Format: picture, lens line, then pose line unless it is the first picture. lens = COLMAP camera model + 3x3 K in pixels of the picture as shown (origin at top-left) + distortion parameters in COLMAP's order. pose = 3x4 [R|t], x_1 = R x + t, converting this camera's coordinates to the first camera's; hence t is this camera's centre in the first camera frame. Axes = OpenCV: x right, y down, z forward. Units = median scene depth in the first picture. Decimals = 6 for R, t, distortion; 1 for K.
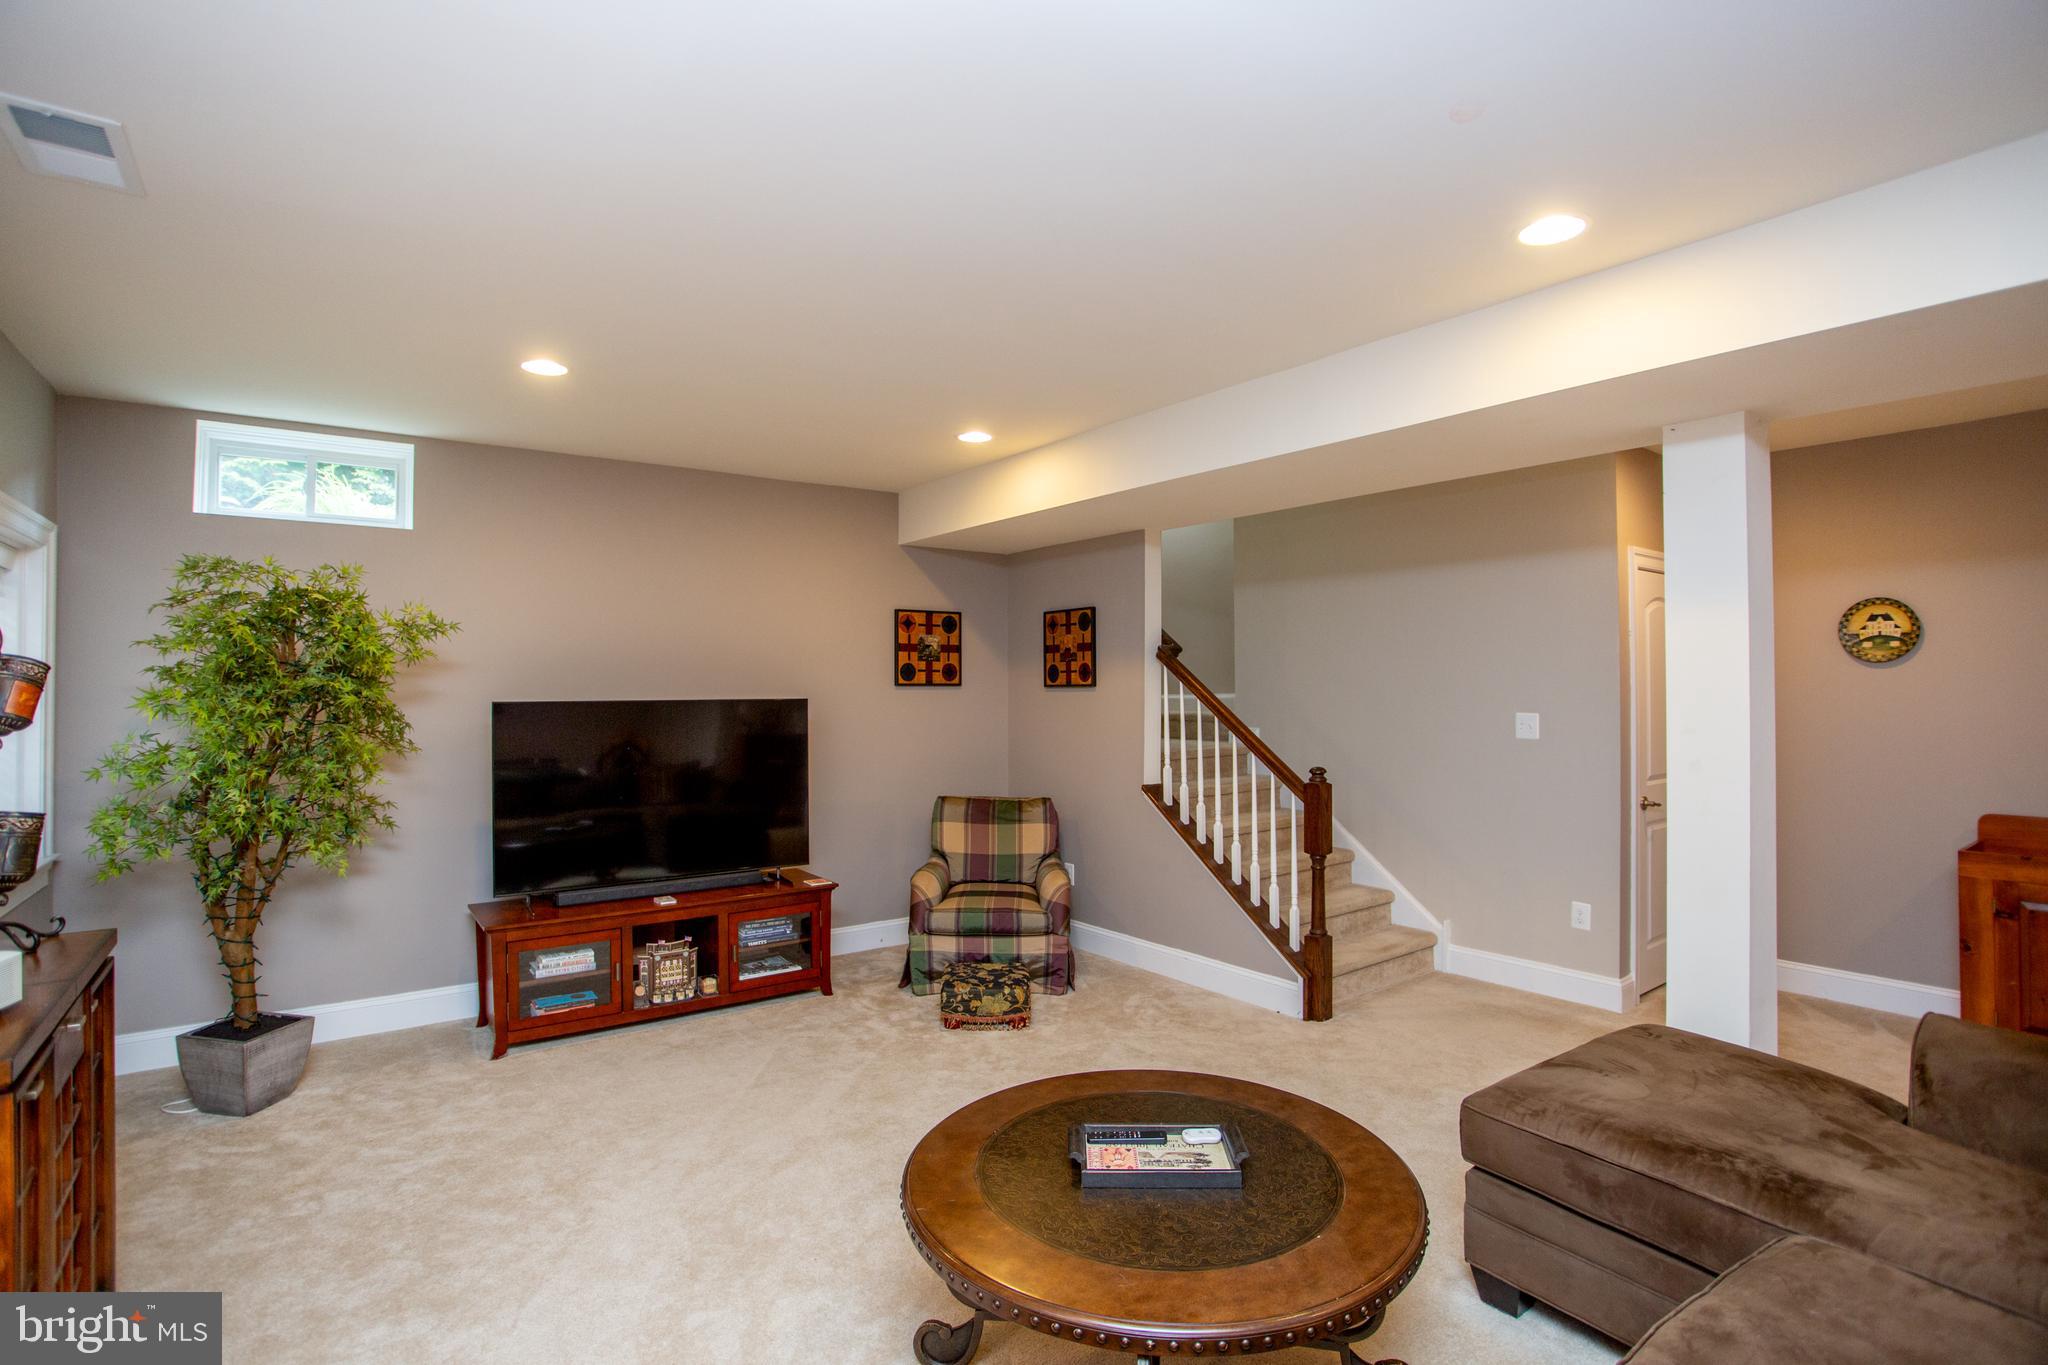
lens RADIAL K [[981.1, 0, 1010.7], [0, 981.1, 664.2], [0, 0, 1]] dist [-0.046527, 0.001194]
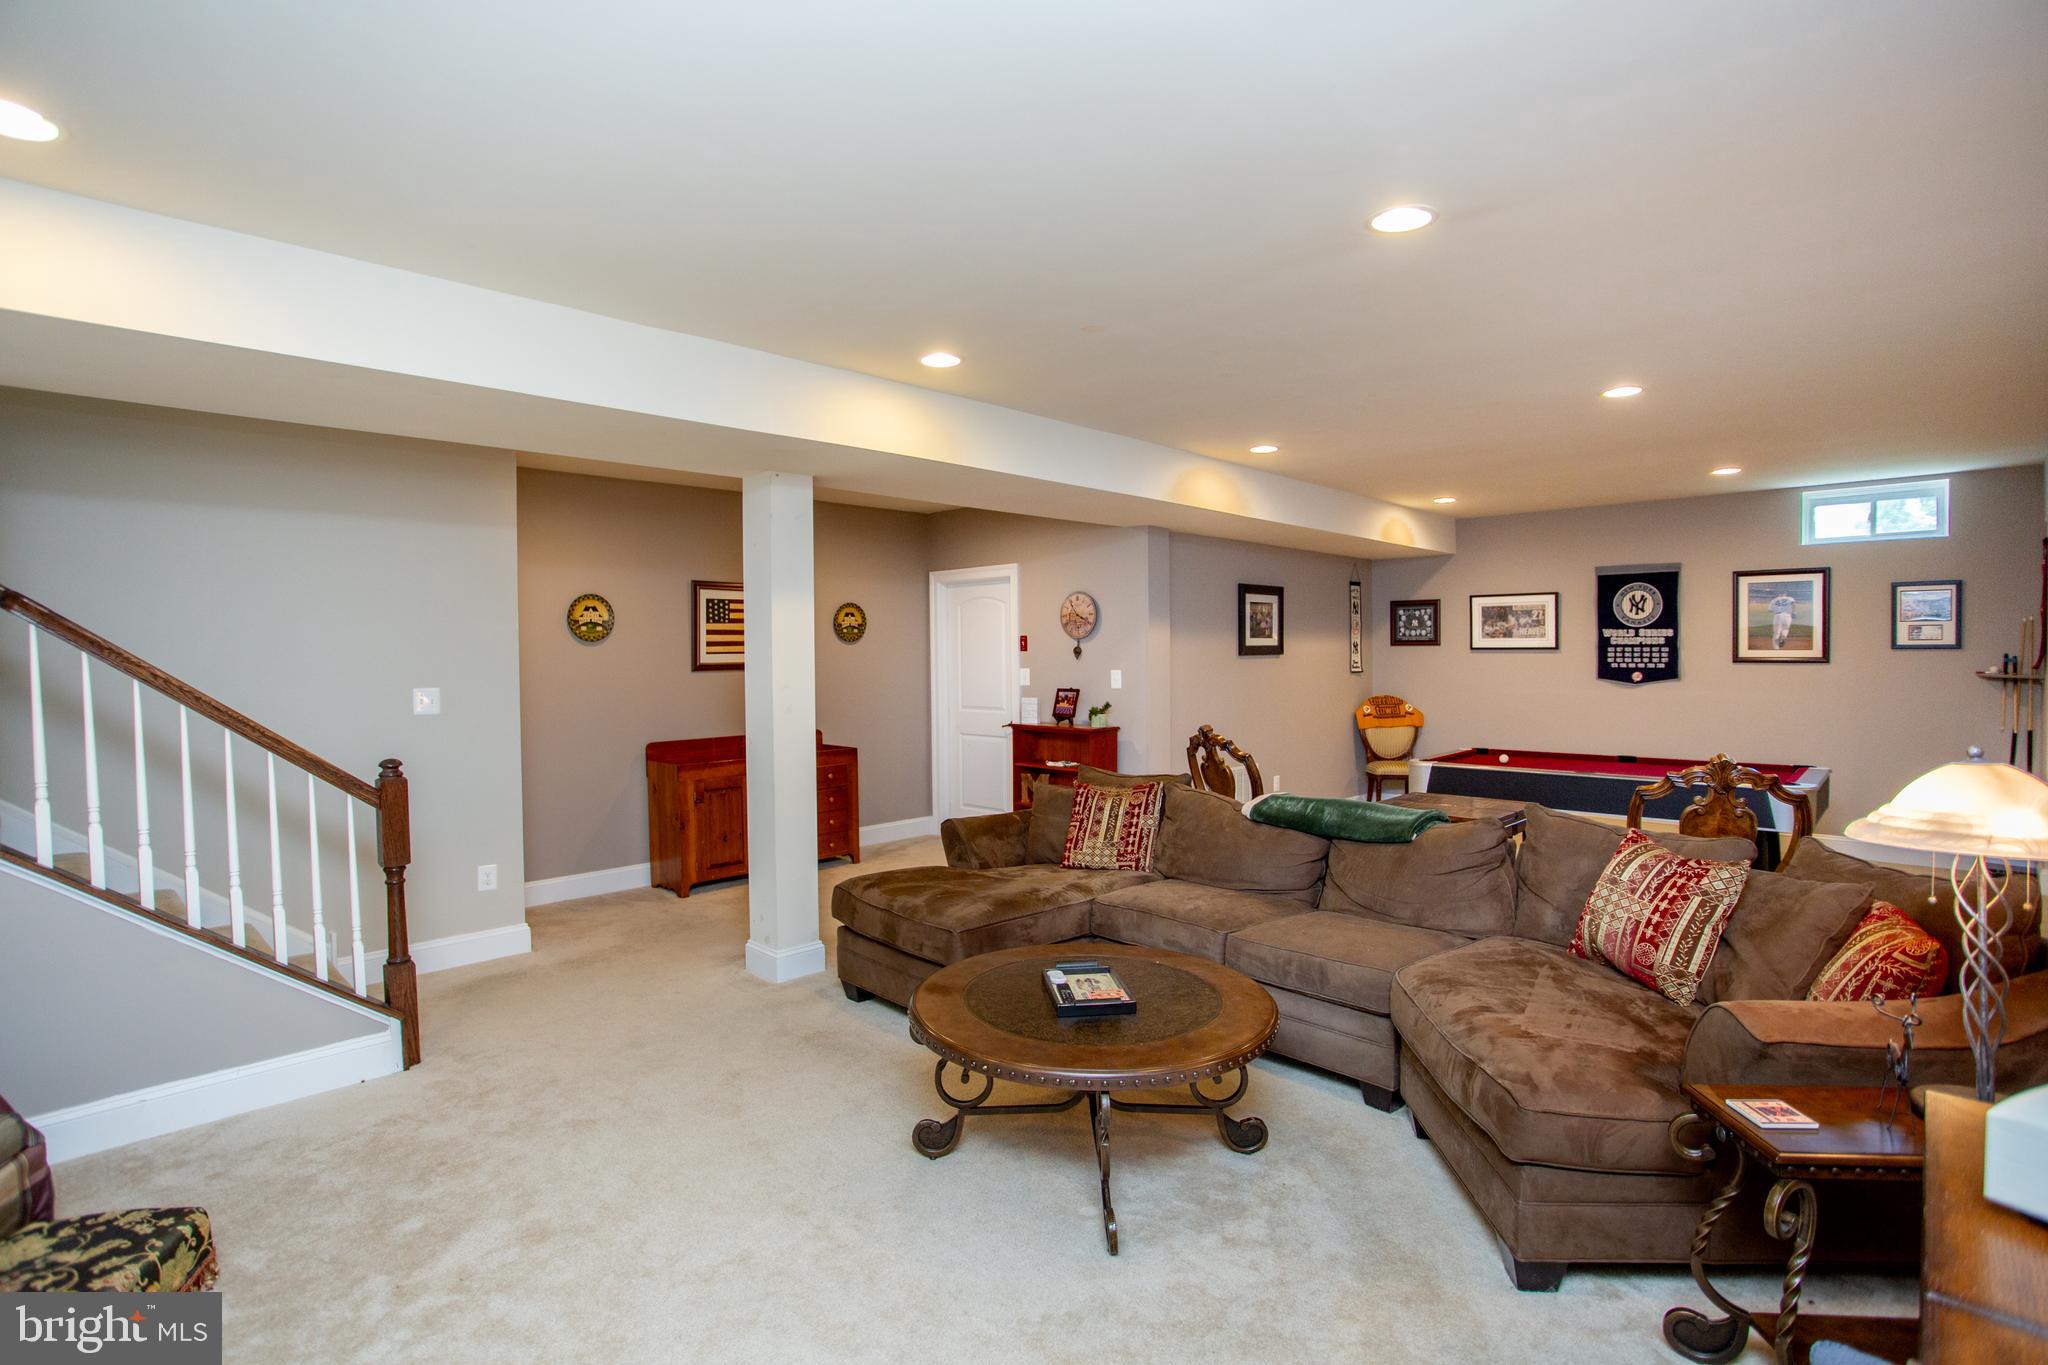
lens RADIAL K [[981.1, 0, 1013.2], [0, 981.1, 686.1], [0, 0, 1]] dist [-0.046527, 0.001194]
pose [[-0.164270, -0.029226, 0.985982, -0.879719], [-0.008728, 0.999565, 0.028174, 0.026746], [-0.986377, -0.003977, -0.164454, 0.983667]]
